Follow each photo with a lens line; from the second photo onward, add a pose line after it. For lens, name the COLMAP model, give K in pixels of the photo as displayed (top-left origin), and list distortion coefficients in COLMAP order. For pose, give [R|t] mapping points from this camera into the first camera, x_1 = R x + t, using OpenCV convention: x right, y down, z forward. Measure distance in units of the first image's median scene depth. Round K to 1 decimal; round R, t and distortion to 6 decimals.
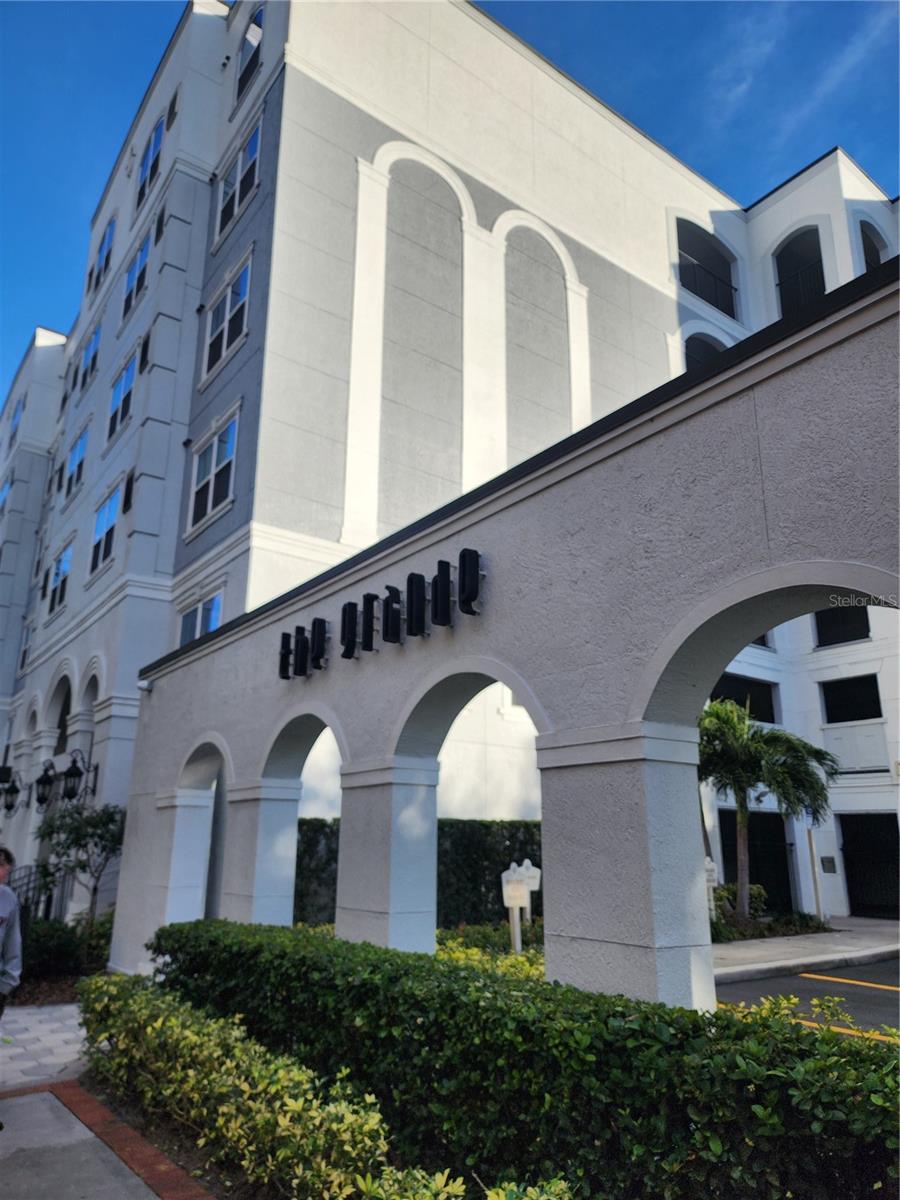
lens RADIAL K [[807.7, 0, 450.0], [0, 807.7, 600.0], [0, 0, 1]] dist [0.122965, -0.116312]
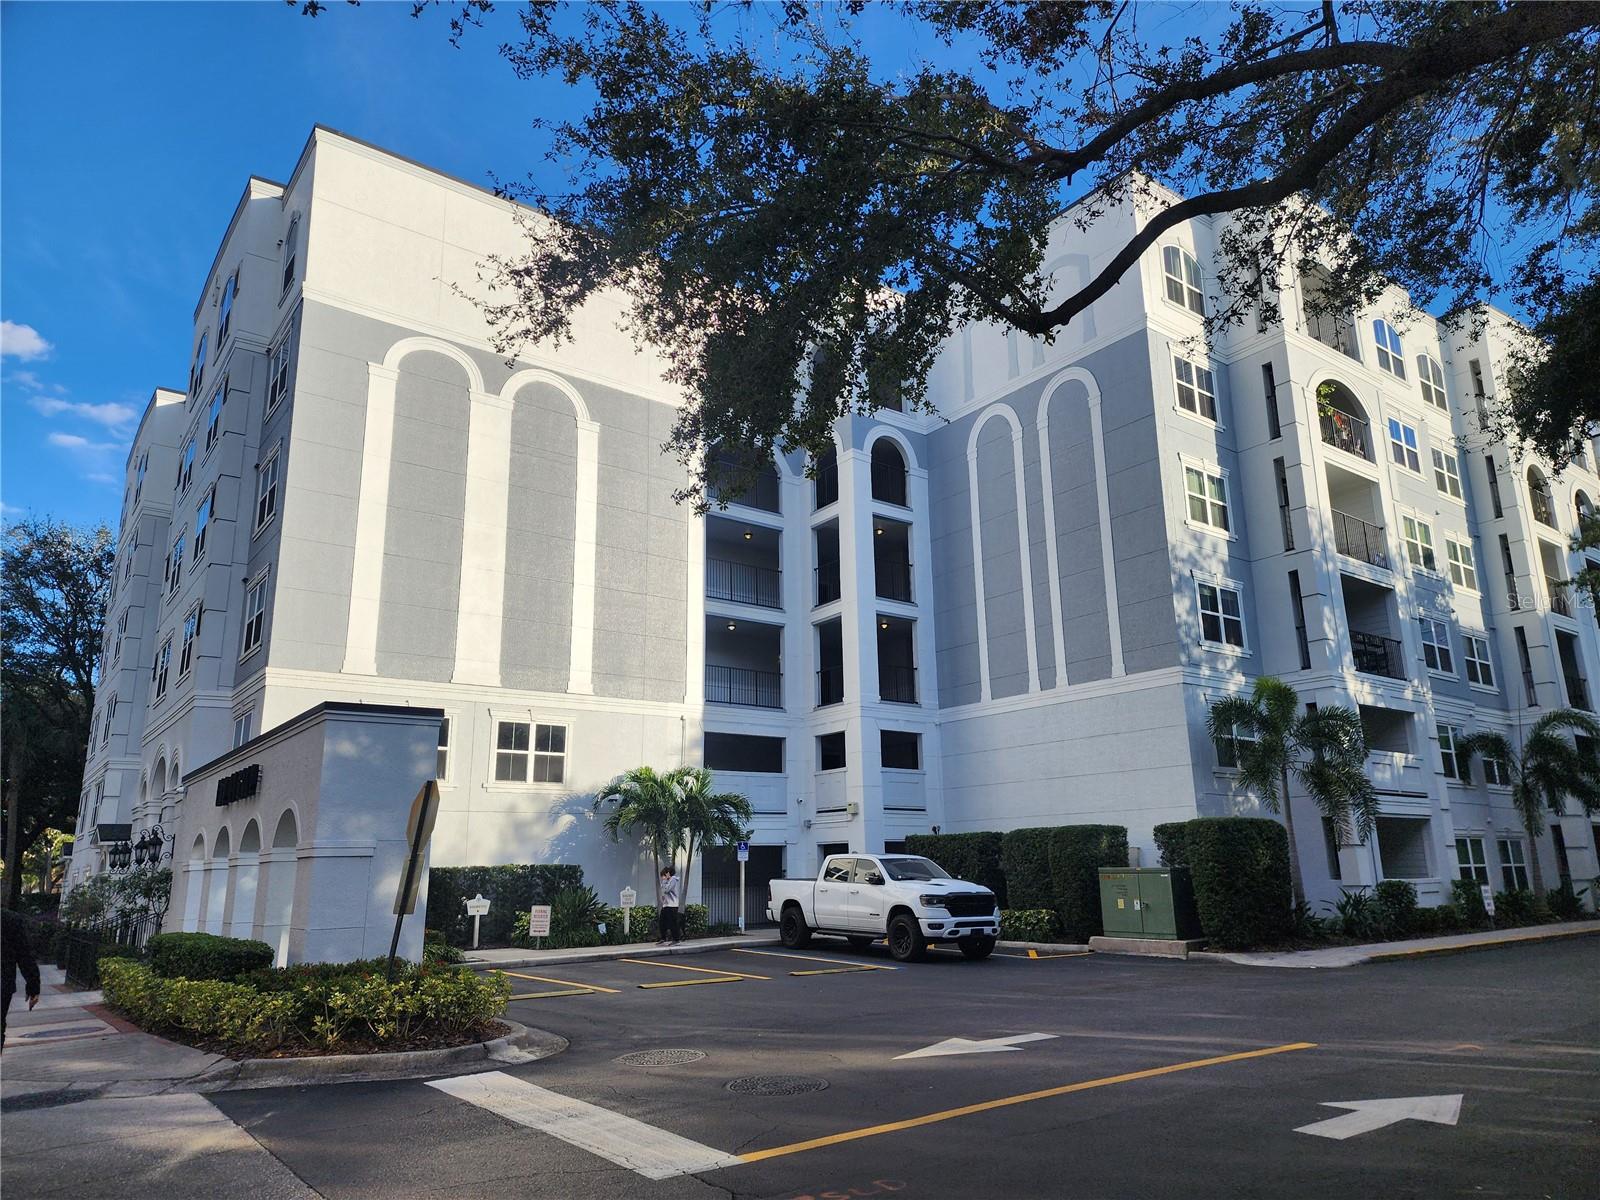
lens RADIAL K [[1077.0, 0, 800.0], [0, 1077.0, 600.0], [0, 0, 1]] dist [0.122965, -0.116312]
pose [[0.999639, -0.023983, 0.012113, 0.451100], [0.023462, 0.998864, 0.041468, -0.183268], [-0.013094, -0.041169, 0.999066, -0.626867]]
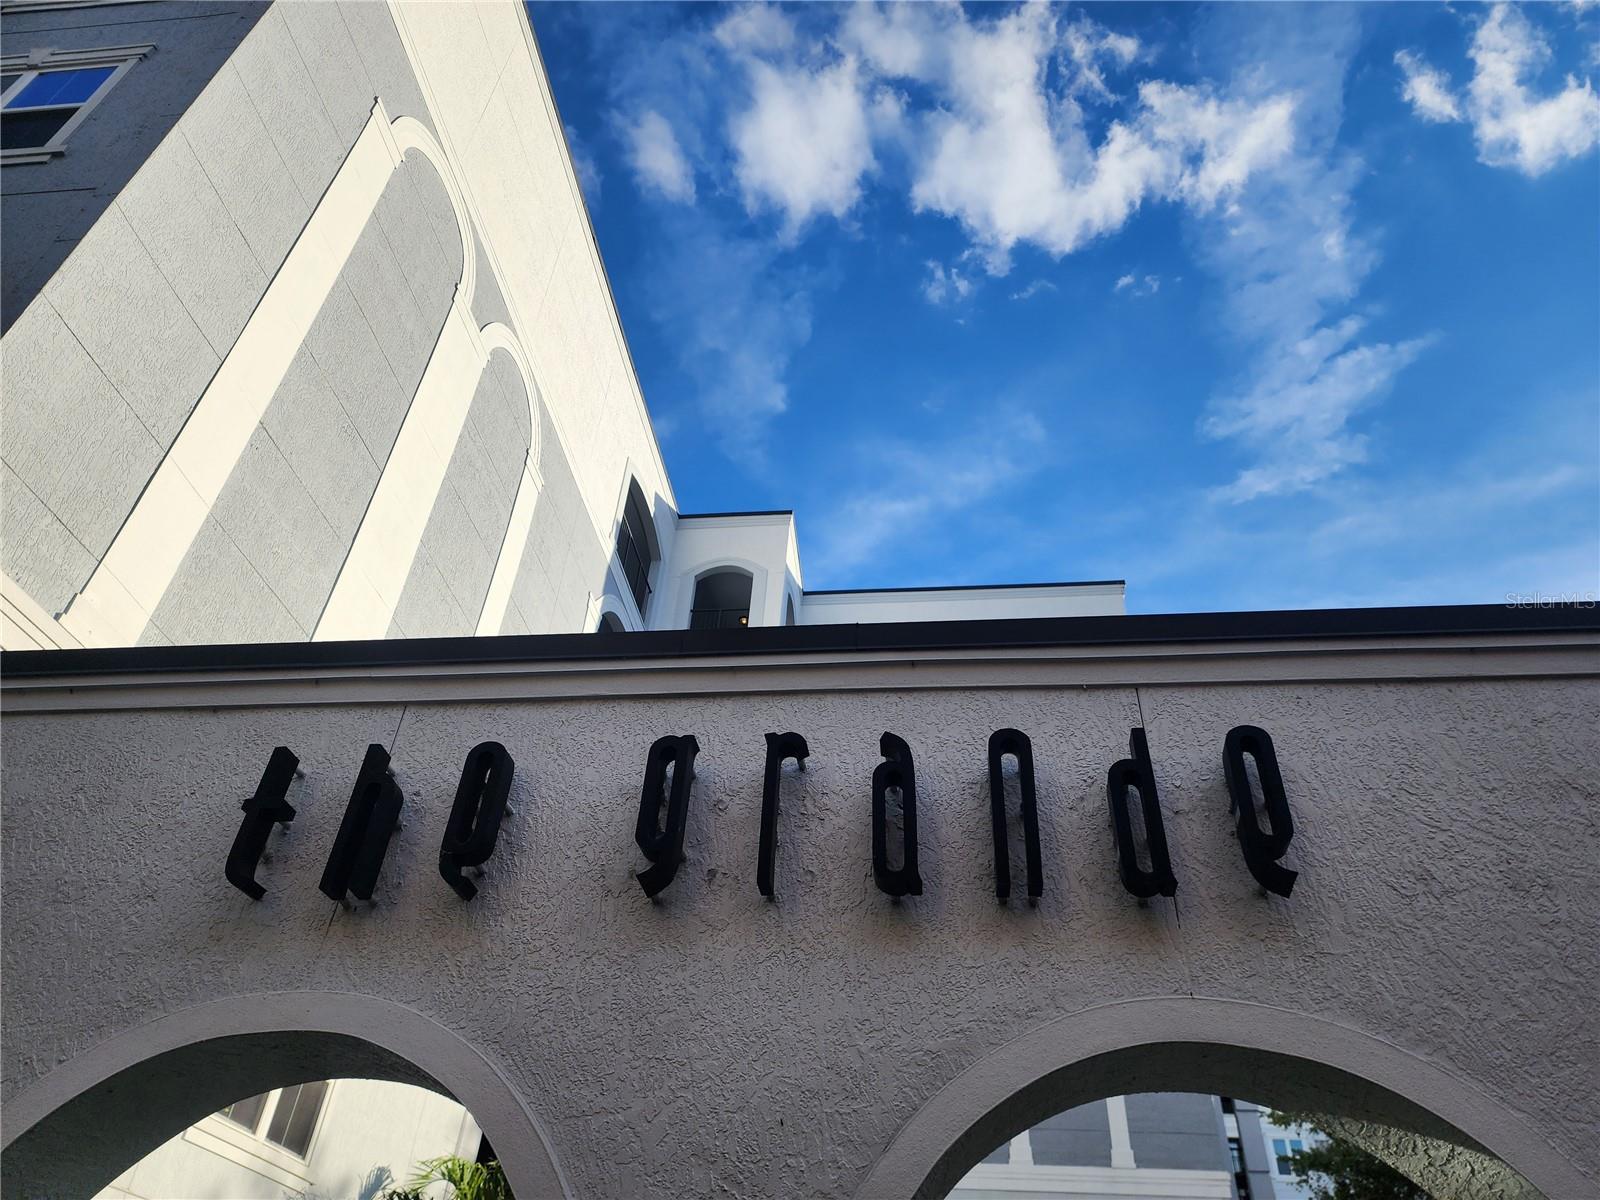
lens RADIAL K [[1077.0, 0, 800.0], [0, 1077.0, 600.0], [0, 0, 1]] dist [0.122965, -0.116312]
pose [[0.682191, 0.483787, 0.548238, -0.227903], [-0.256233, 0.860437, -0.440445, 0.089590], [-0.684807, 0.159991, 0.710945, 0.353898]]
